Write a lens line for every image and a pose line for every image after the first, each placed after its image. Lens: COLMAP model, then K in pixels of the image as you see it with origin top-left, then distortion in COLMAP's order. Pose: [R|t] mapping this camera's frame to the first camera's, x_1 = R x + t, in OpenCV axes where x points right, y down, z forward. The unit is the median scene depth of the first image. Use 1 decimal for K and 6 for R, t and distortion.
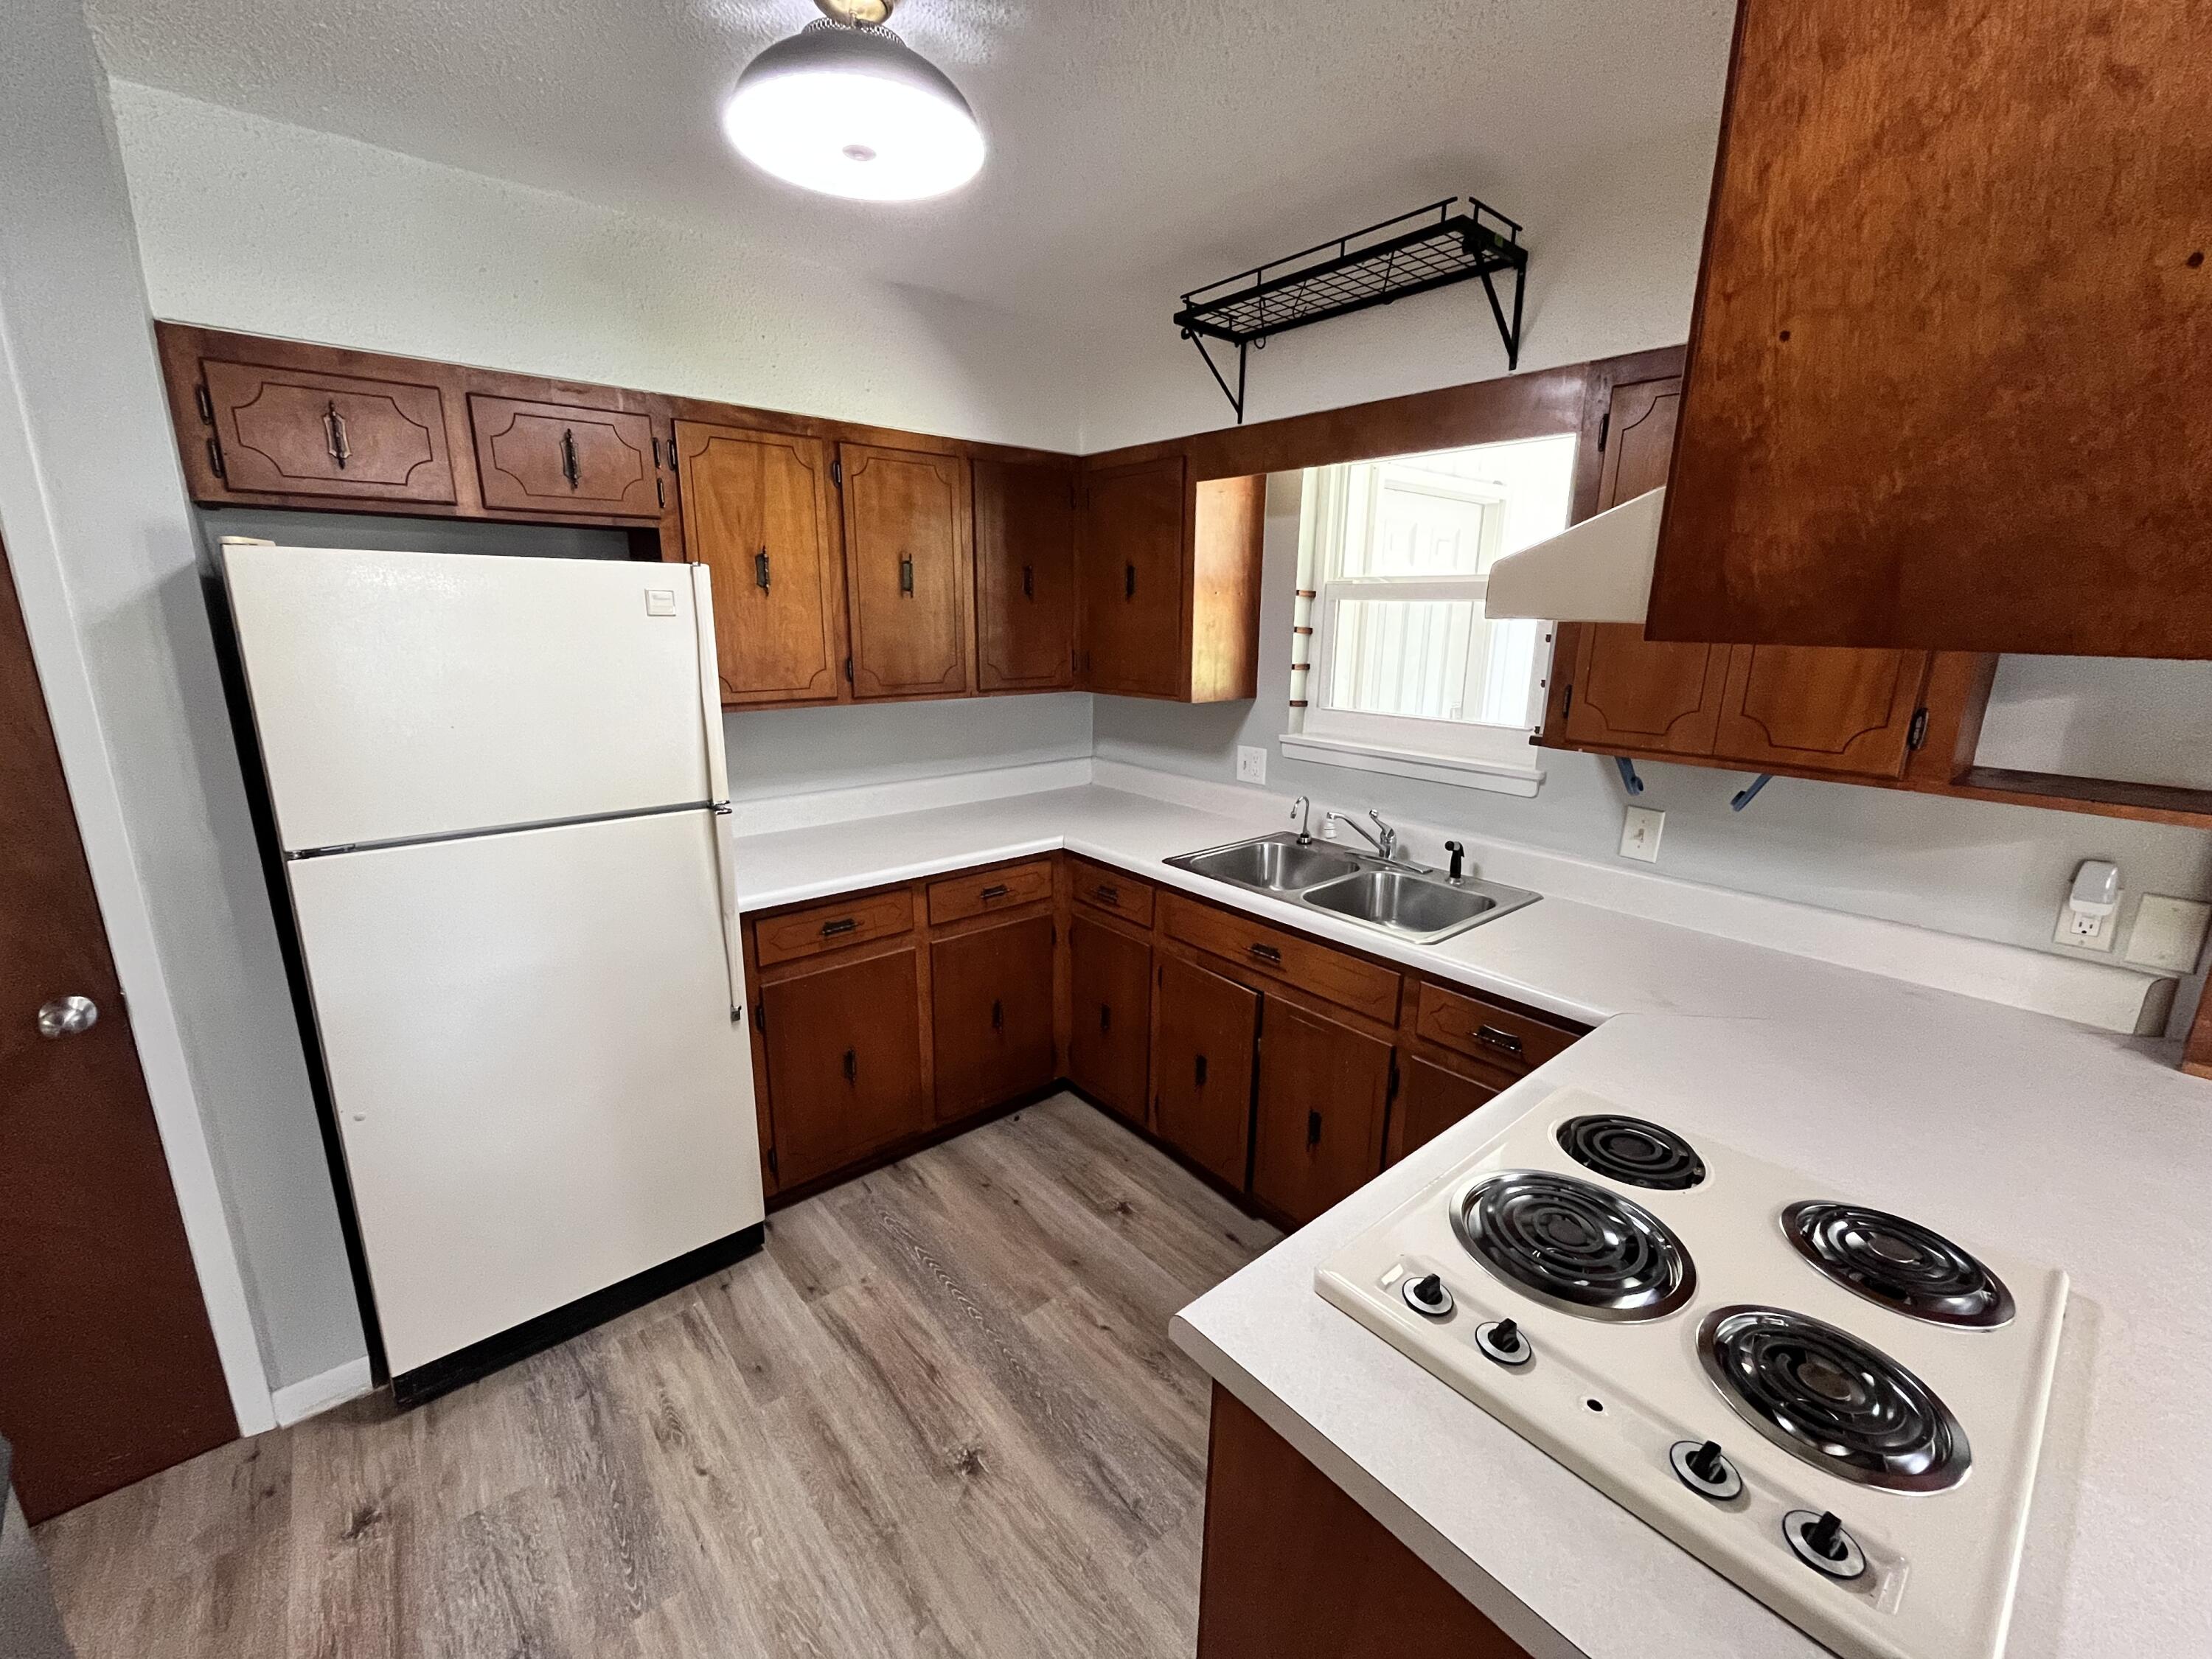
lens RADIAL K [[893.7, 0, 1107.4], [0, 893.7, 828.8], [0, 0, 1]] dist [-0.003198, -0.000220]
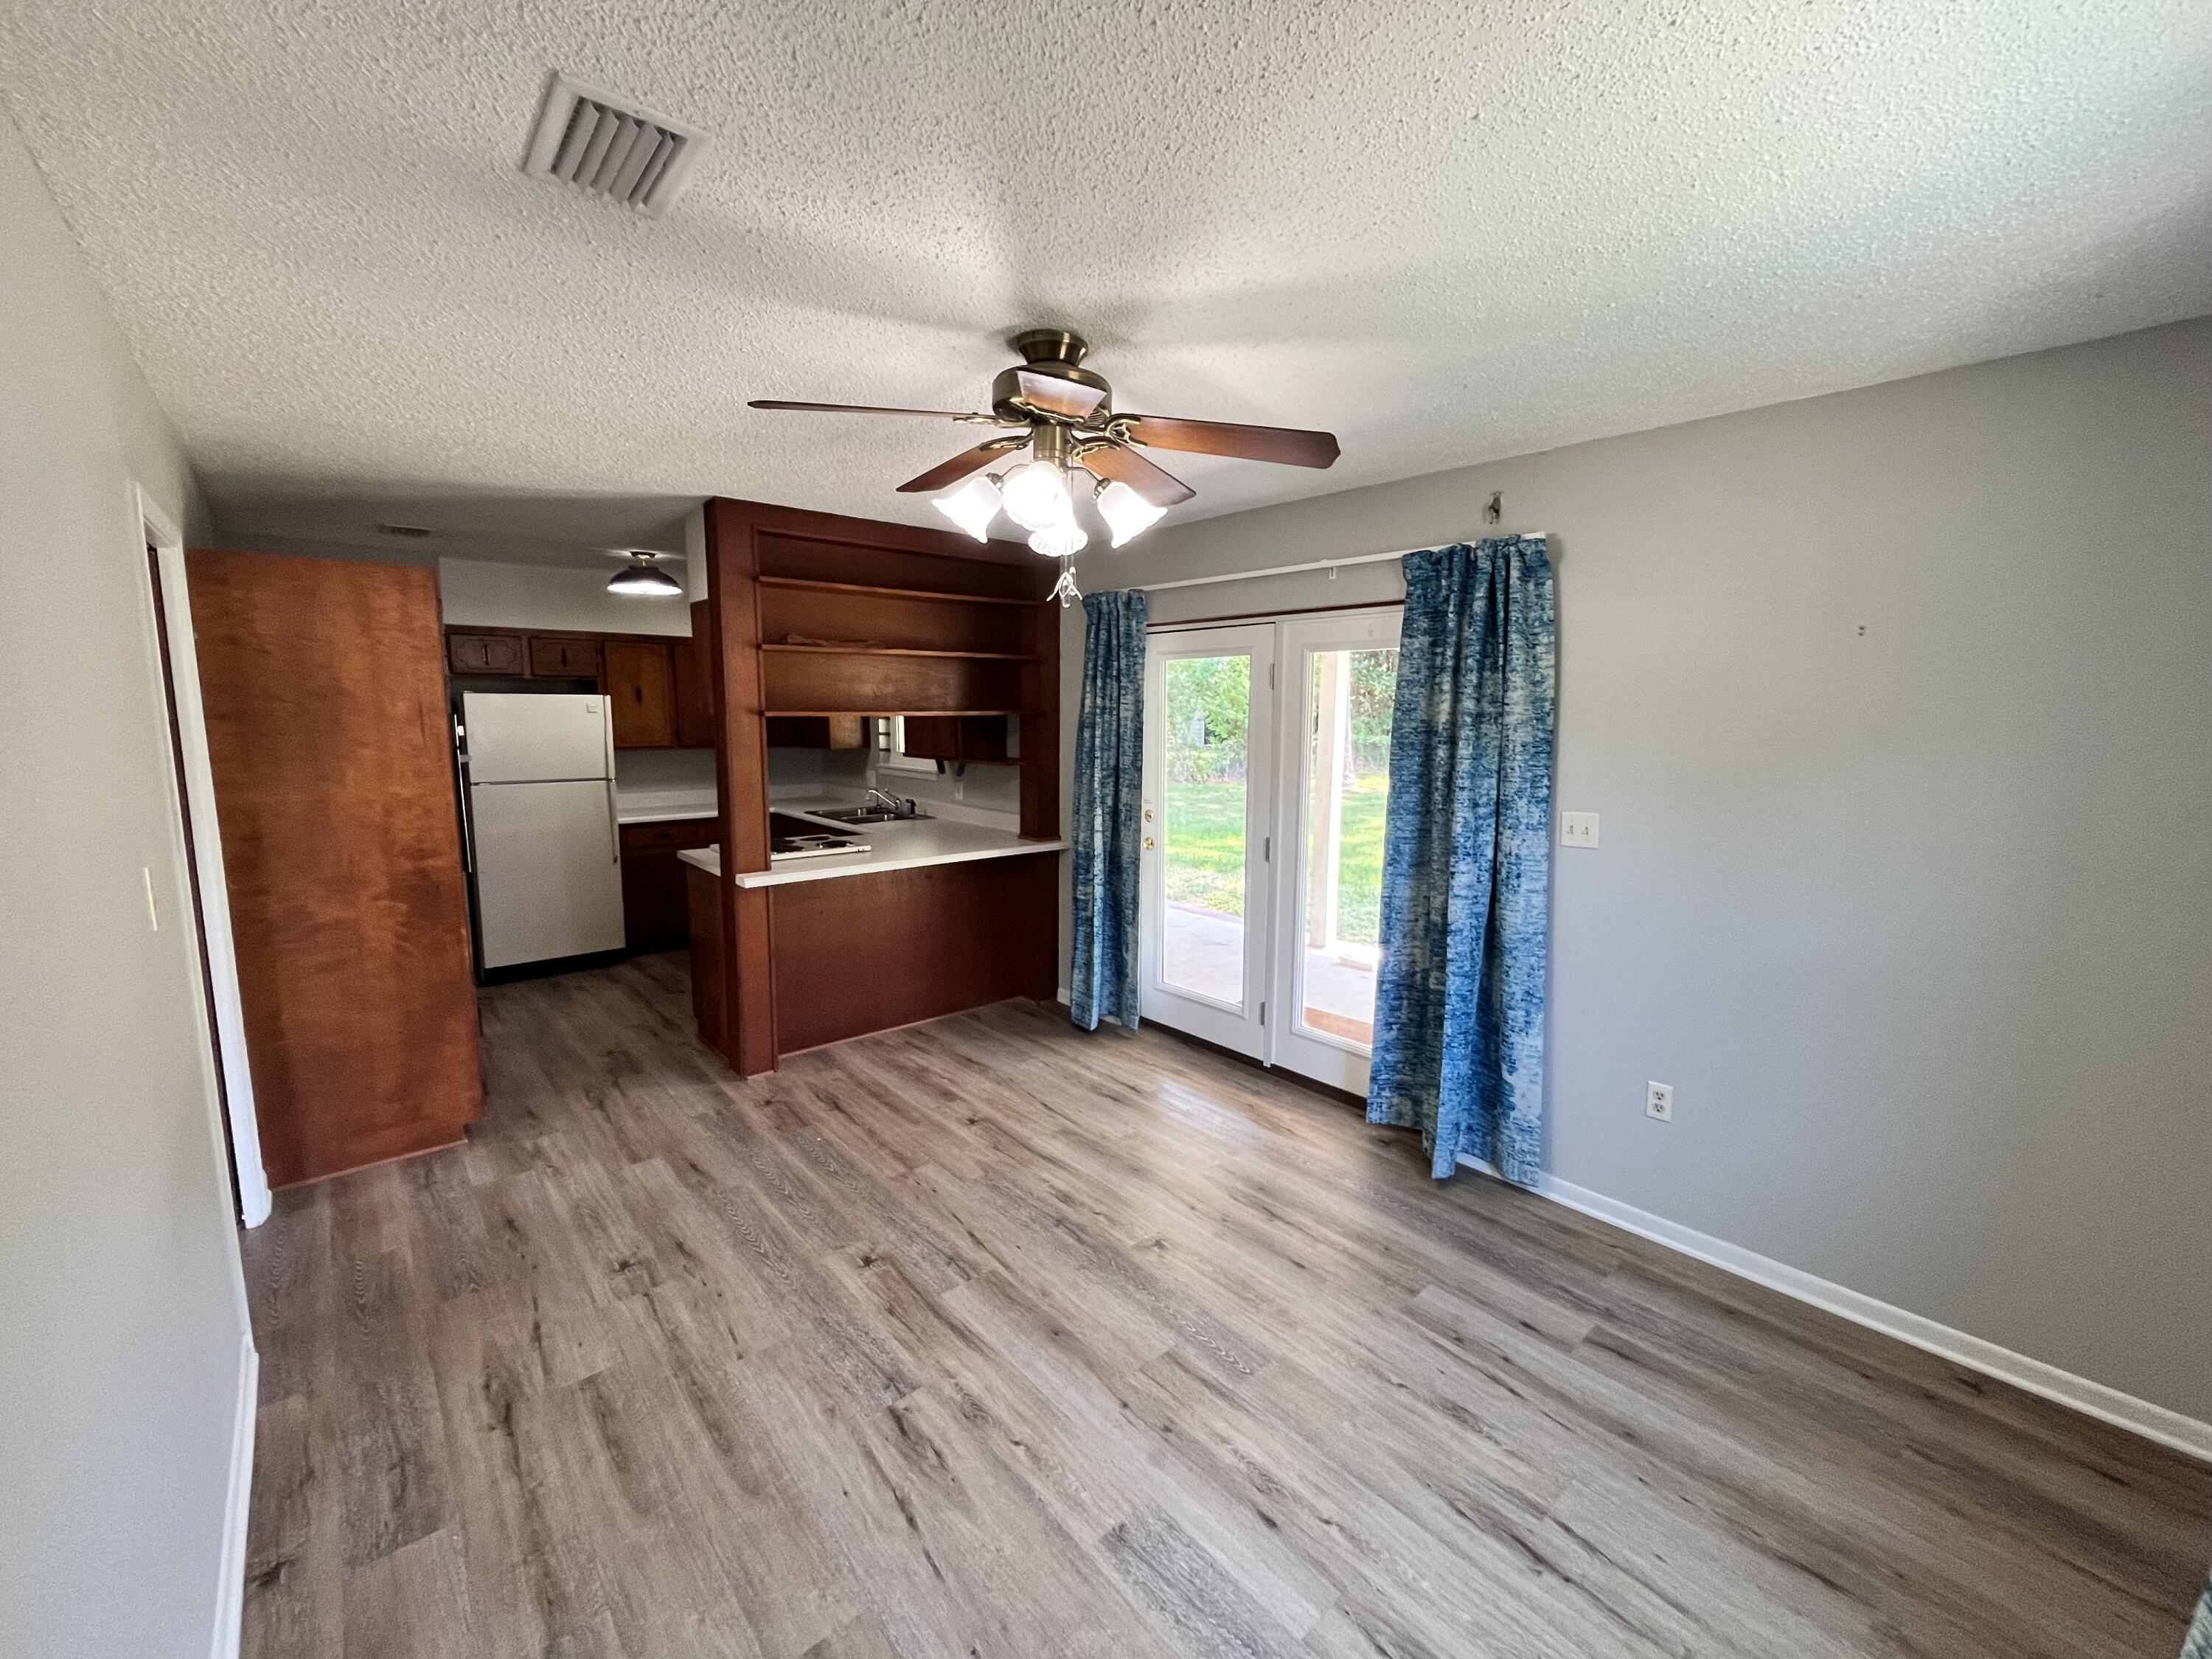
lens RADIAL K [[893.7, 0, 1107.4], [0, 893.7, 828.8], [0, 0, 1]] dist [-0.003198, -0.000220]
pose [[0.999863, -0.006526, 0.015217, 0.971701], [0.008098, 0.994374, -0.105615, 0.394058], [-0.014442, 0.105724, 0.994291, -1.613432]]
